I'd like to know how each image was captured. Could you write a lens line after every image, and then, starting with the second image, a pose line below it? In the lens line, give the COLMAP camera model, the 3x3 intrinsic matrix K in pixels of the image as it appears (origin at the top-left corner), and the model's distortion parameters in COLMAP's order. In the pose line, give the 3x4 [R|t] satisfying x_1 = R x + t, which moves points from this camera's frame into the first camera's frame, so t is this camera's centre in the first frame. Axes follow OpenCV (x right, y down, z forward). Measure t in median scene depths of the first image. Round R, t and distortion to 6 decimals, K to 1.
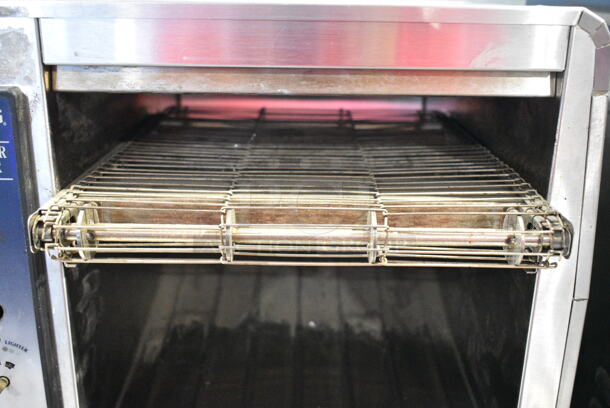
lens RADIAL K [[633.1, 0, 304.2], [0, 633.1, 202.6], [0, 0, 1]] dist [-0.020223, 0.000000]
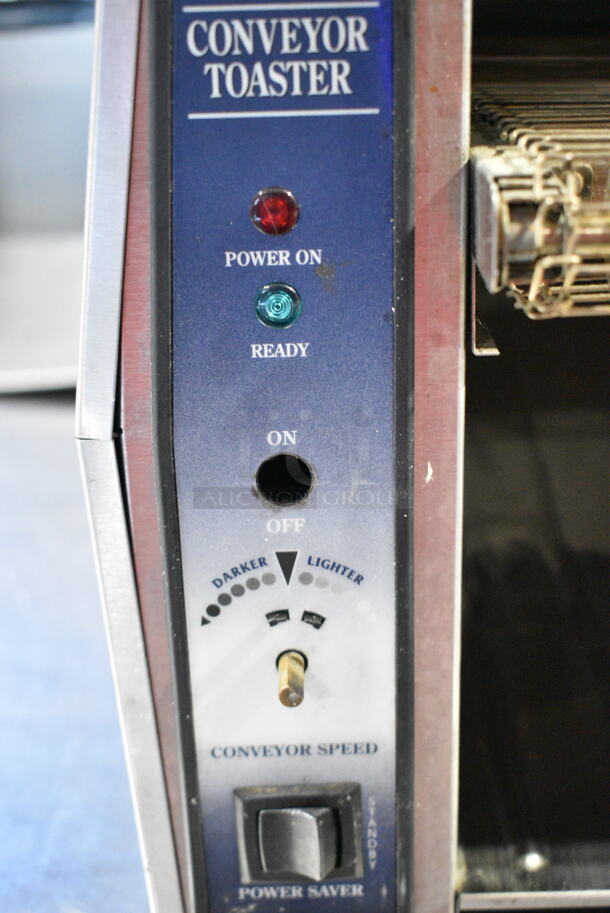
lens RADIAL K [[1283.5, 0, 309.1], [0, 1283.5, 462.7], [0, 0, 1]] dist [-0.015039, 0.000000]
pose [[0.999035, -0.043848, 0.002551, -0.512750], [0.043573, 0.996728, 0.068085, 0.116247], [-0.005528, -0.067908, 0.997676, 0.229257]]
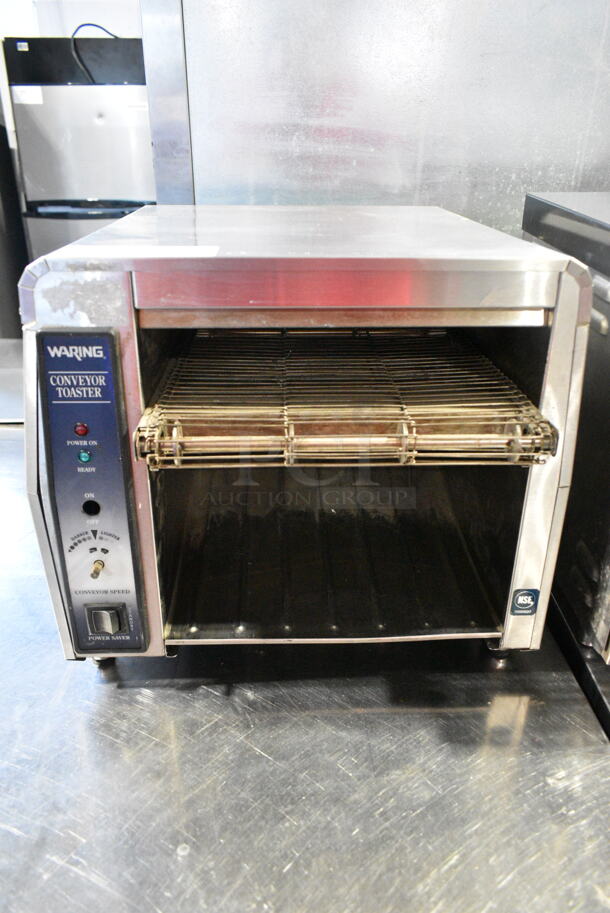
lens RADIAL K [[693.9, 0, 299.1], [0, 693.9, 455.7], [0, 0, 1]] dist [-0.008228, -0.001780]
pose [[0.999250, -0.023323, 0.030906, -0.138337], [0.019743, 0.993572, 0.111466, -0.076310], [-0.033307, -0.110773, 0.993288, -0.367088]]
